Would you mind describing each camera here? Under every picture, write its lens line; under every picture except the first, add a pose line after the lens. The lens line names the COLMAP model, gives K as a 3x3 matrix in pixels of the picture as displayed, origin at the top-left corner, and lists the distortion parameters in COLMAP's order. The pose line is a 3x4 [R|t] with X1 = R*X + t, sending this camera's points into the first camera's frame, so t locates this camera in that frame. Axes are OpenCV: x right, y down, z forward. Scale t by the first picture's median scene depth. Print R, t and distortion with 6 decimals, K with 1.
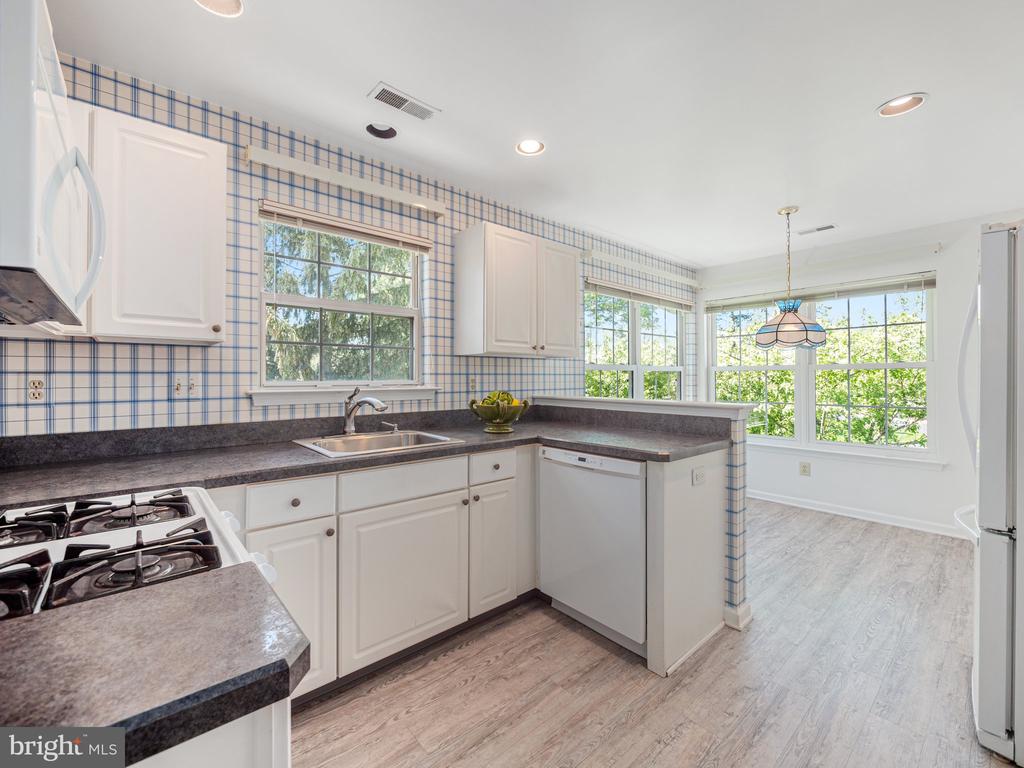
lens RADIAL K [[436.2, 0, 508.8], [0, 436.2, 378.4], [0, 0, 1]] dist [-0.001517, -0.000113]
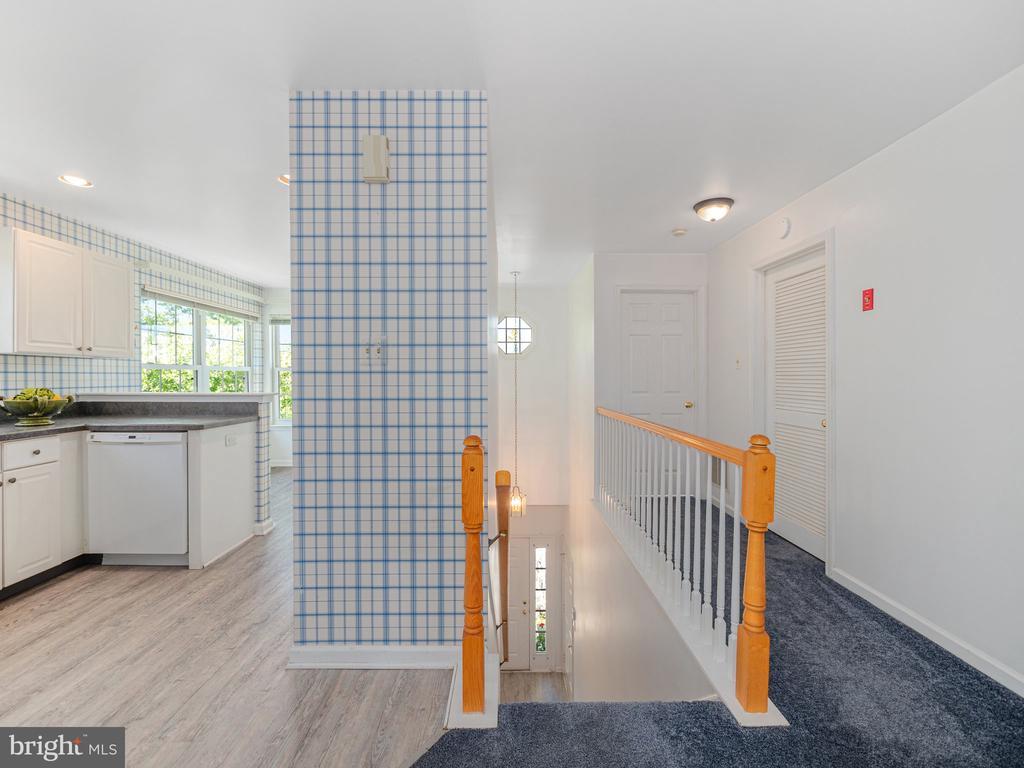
lens RADIAL K [[430.2, 0, 509.8], [0, 430.2, 379.2], [0, 0, 1]] dist [-0.003237, -0.001014]
pose [[0.651580, -0.002959, 0.758575, -0.064317], [0.000478, 0.999994, 0.003490, 0.004287], [-0.758580, -0.001911, 0.651577, -0.635822]]
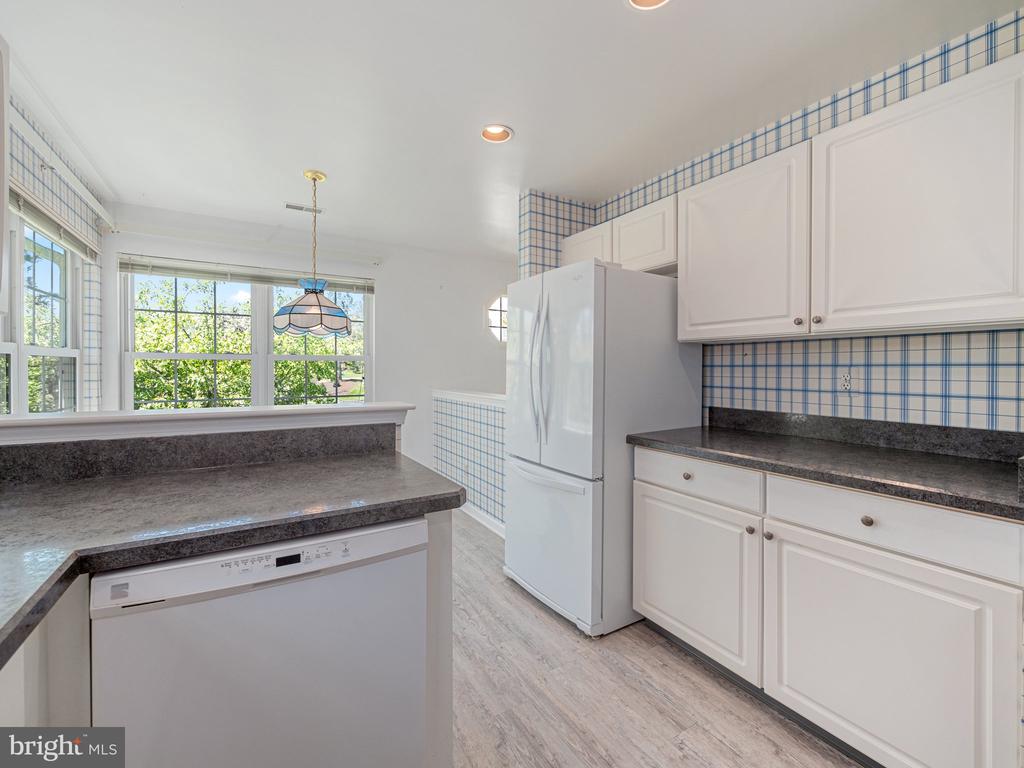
lens RADIAL K [[433.6, 0, 510.9], [0, 433.6, 372.3], [0, 0, 1]] dist [-0.000192, 0.000005]
pose [[0.175108, -0.005600, 0.984533, -0.187224], [-0.001618, 0.999981, 0.005976, -0.001710], [-0.984548, -0.002639, 0.175096, 0.624445]]
